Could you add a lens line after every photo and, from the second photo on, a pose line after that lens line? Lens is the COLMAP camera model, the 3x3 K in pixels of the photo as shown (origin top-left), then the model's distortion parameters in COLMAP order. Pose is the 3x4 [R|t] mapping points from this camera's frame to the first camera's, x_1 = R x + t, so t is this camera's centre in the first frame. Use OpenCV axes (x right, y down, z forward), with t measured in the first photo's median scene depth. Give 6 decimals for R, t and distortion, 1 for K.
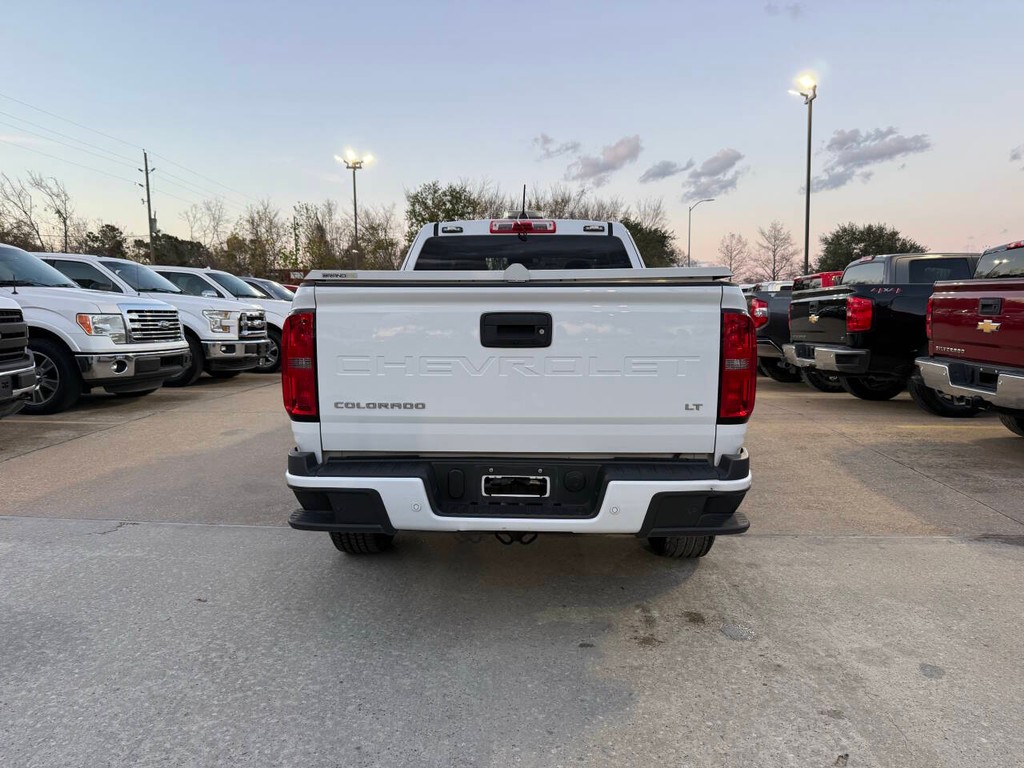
lens RADIAL K [[721.0, 0, 507.2], [0, 721.0, 379.3], [0, 0, 1]] dist [0.040078, -0.048195]
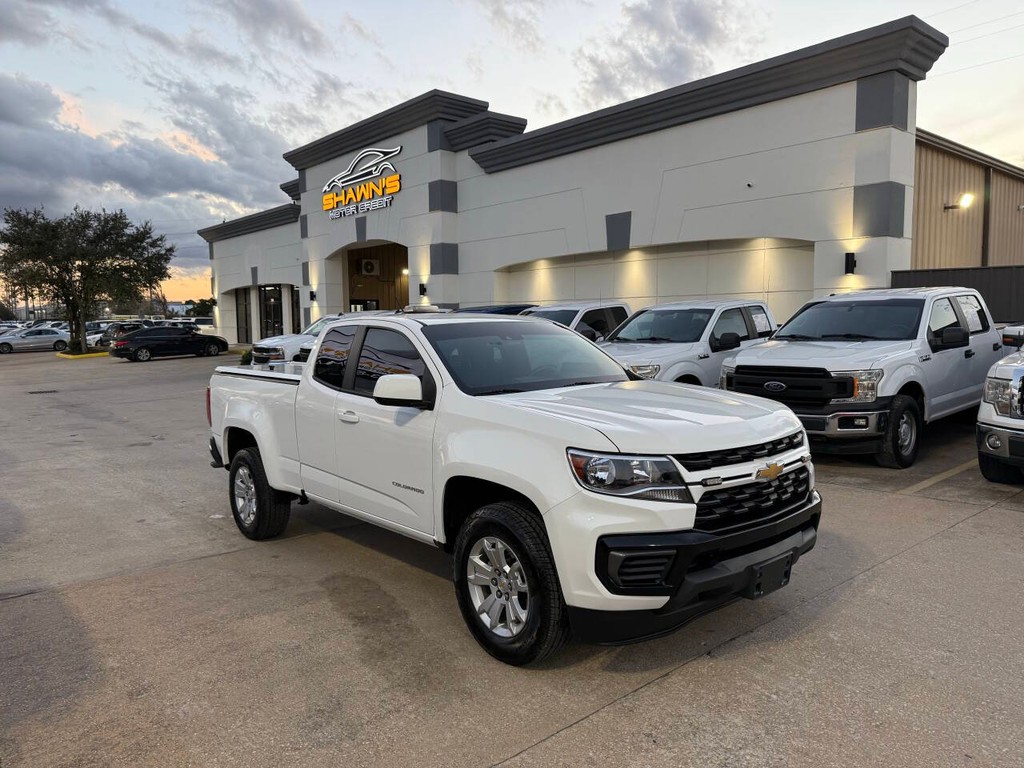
lens RADIAL K [[721.0, 0, 507.2], [0, 721.0, 379.3], [0, 0, 1]] dist [0.040078, -0.048195]
pose [[-0.740334, 0.063936, -0.669192, 0.732244], [-0.048424, 0.987809, 0.147949, -0.311204], [0.670493, 0.141937, -0.728212, 2.059136]]
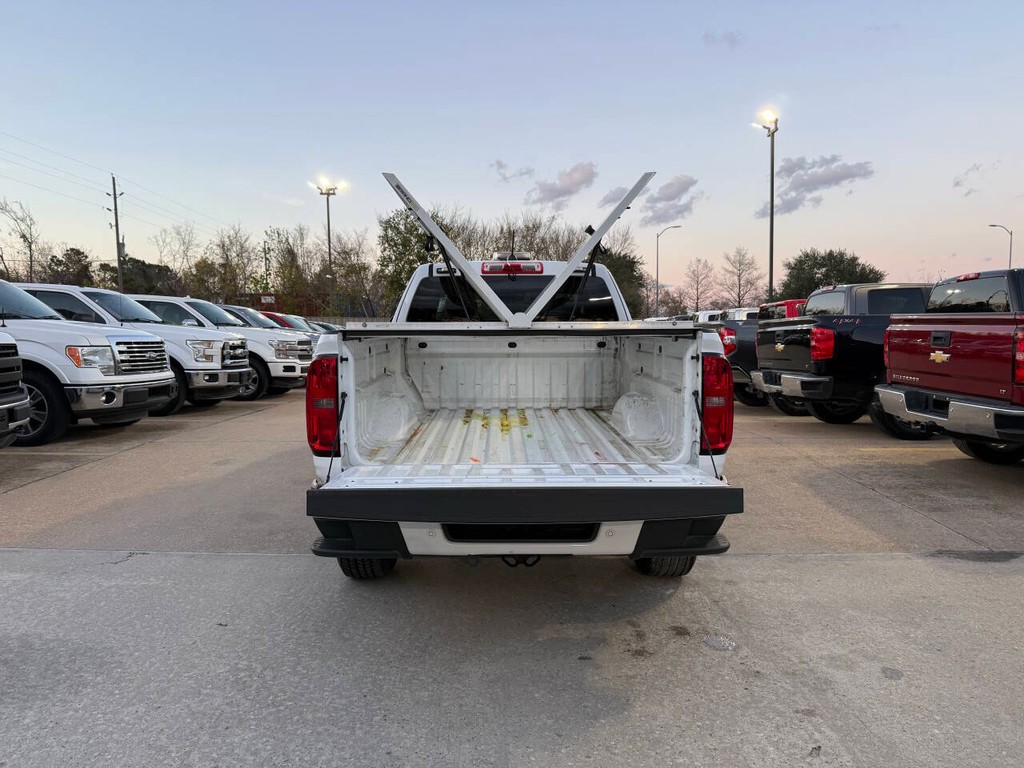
lens RADIAL K [[717.9, 0, 509.7], [0, 717.9, 384.2], [0, 0, 1]] dist [0.049837, -0.061708]
pose [[0.999061, -0.006497, 0.042834, -0.028754], [0.007539, 0.999678, -0.024213, -0.013176], [-0.042663, 0.024513, 0.998789, -0.059045]]
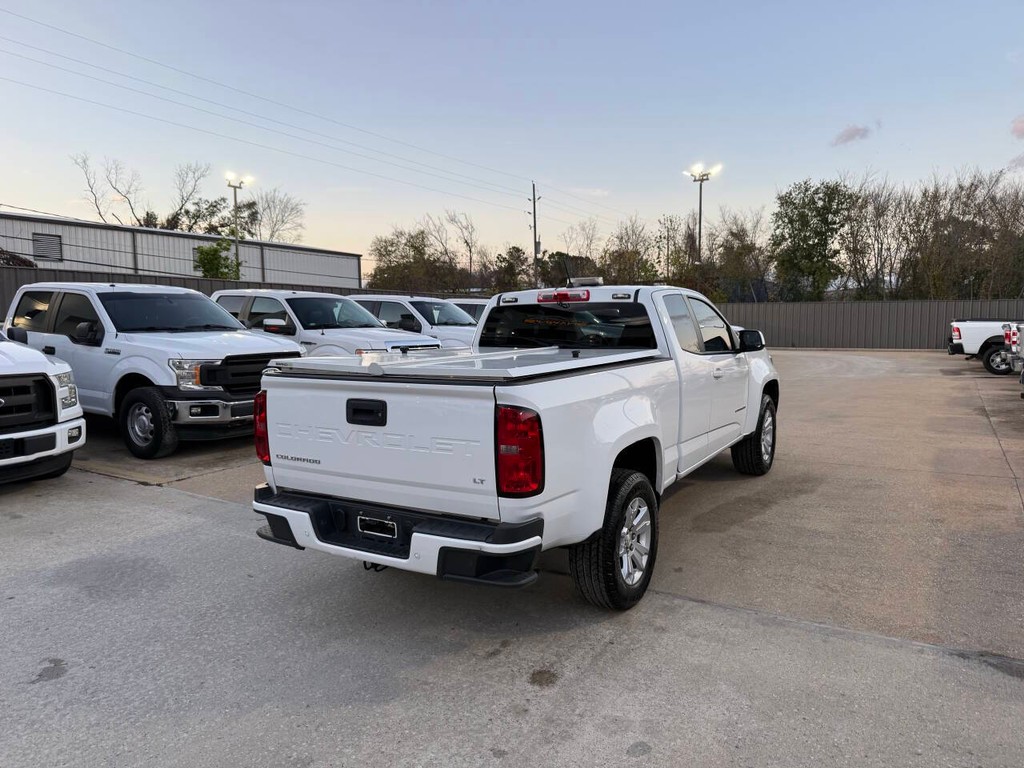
lens RADIAL K [[715.3, 0, 507.9], [0, 715.3, 380.8], [0, 0, 1]] dist [0.092096, -0.129717]
pose [[0.868824, 0.031402, -0.494125, 0.508490], [-0.033547, 0.999427, 0.004529, -0.079662], [0.493984, 0.012641, 0.869379, -0.023416]]
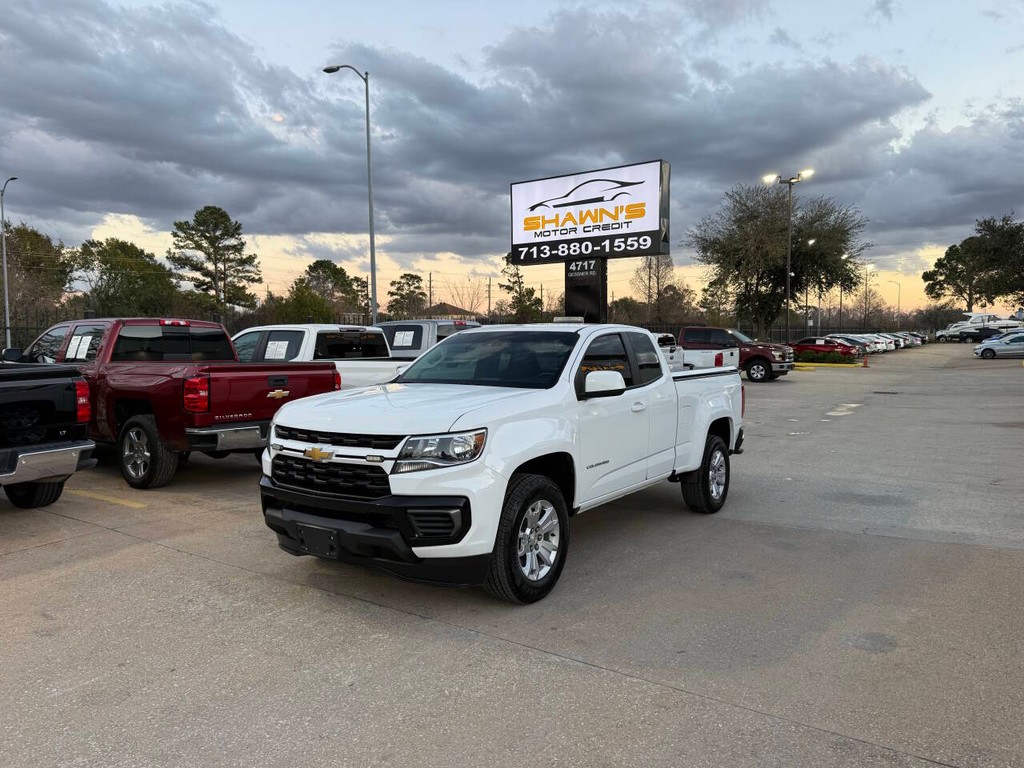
lens RADIAL K [[720.2, 0, 508.1], [0, 720.2, 388.0], [0, 0, 1]] dist [0.041396, -0.052391]
pose [[-0.839038, -0.027357, 0.543385, -0.640138], [0.060360, 0.987889, 0.142937, -0.318891], [-0.540714, 0.152729, -0.827225, 2.320716]]
